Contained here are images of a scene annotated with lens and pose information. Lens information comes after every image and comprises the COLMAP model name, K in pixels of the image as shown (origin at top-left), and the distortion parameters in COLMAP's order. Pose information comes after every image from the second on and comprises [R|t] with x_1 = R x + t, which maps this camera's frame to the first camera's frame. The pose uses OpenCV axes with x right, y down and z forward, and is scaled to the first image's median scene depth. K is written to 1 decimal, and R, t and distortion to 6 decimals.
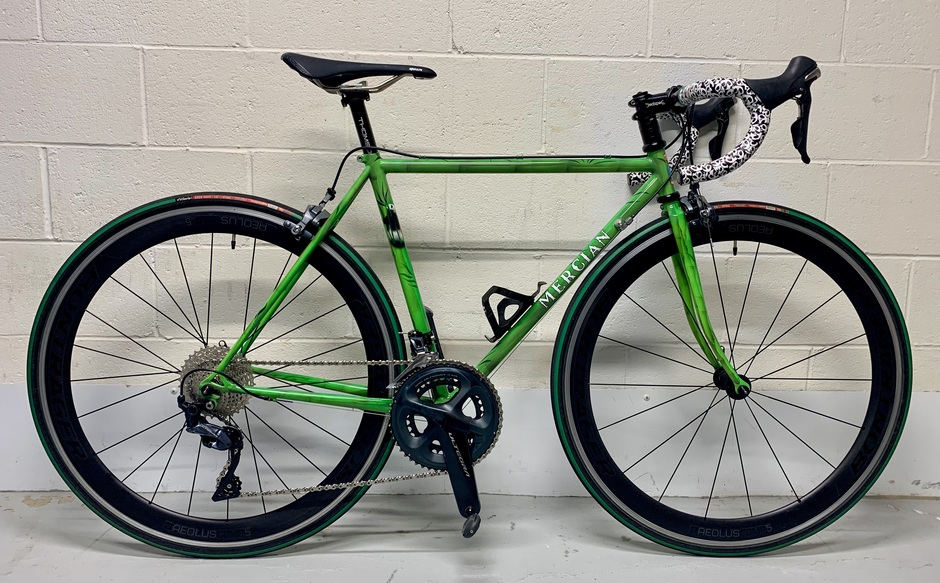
lens RADIAL K [[712.5, 0, 470.0], [0, 712.5, 291.5], [0, 0, 1]] dist [0.006361, -0.041429]
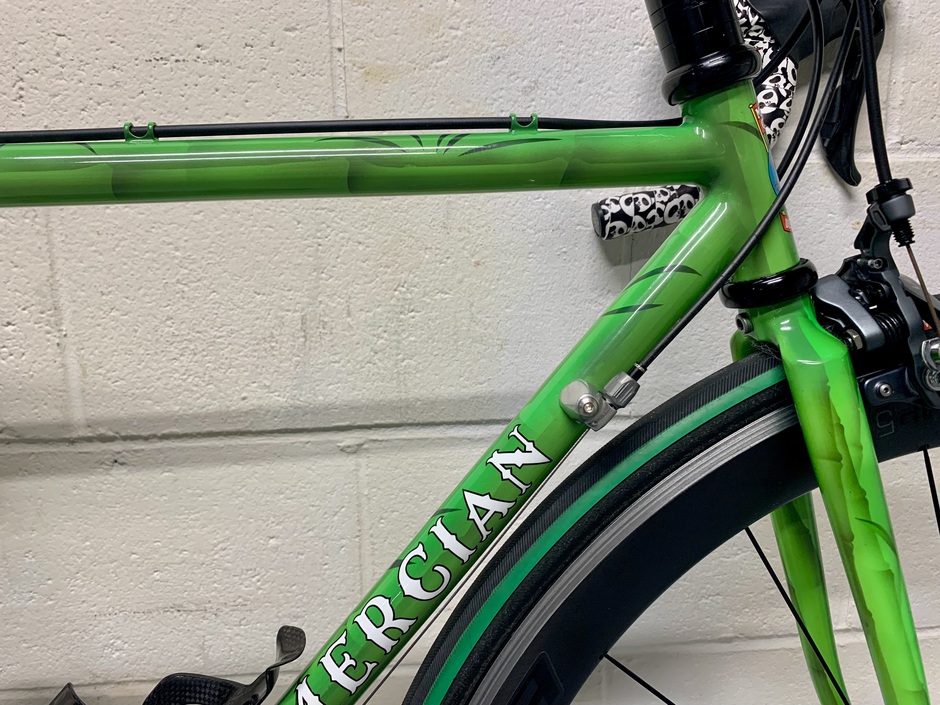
lens RADIAL K [[710.2, 0, 470.0], [0, 710.2, 352.5], [0, 0, 1]] dist [-0.003071, -0.000757]
pose [[0.996822, -0.043241, 0.066909, 0.136662], [0.042010, 0.998923, 0.019694, -0.103398], [-0.067689, -0.016821, 0.997565, 0.667014]]
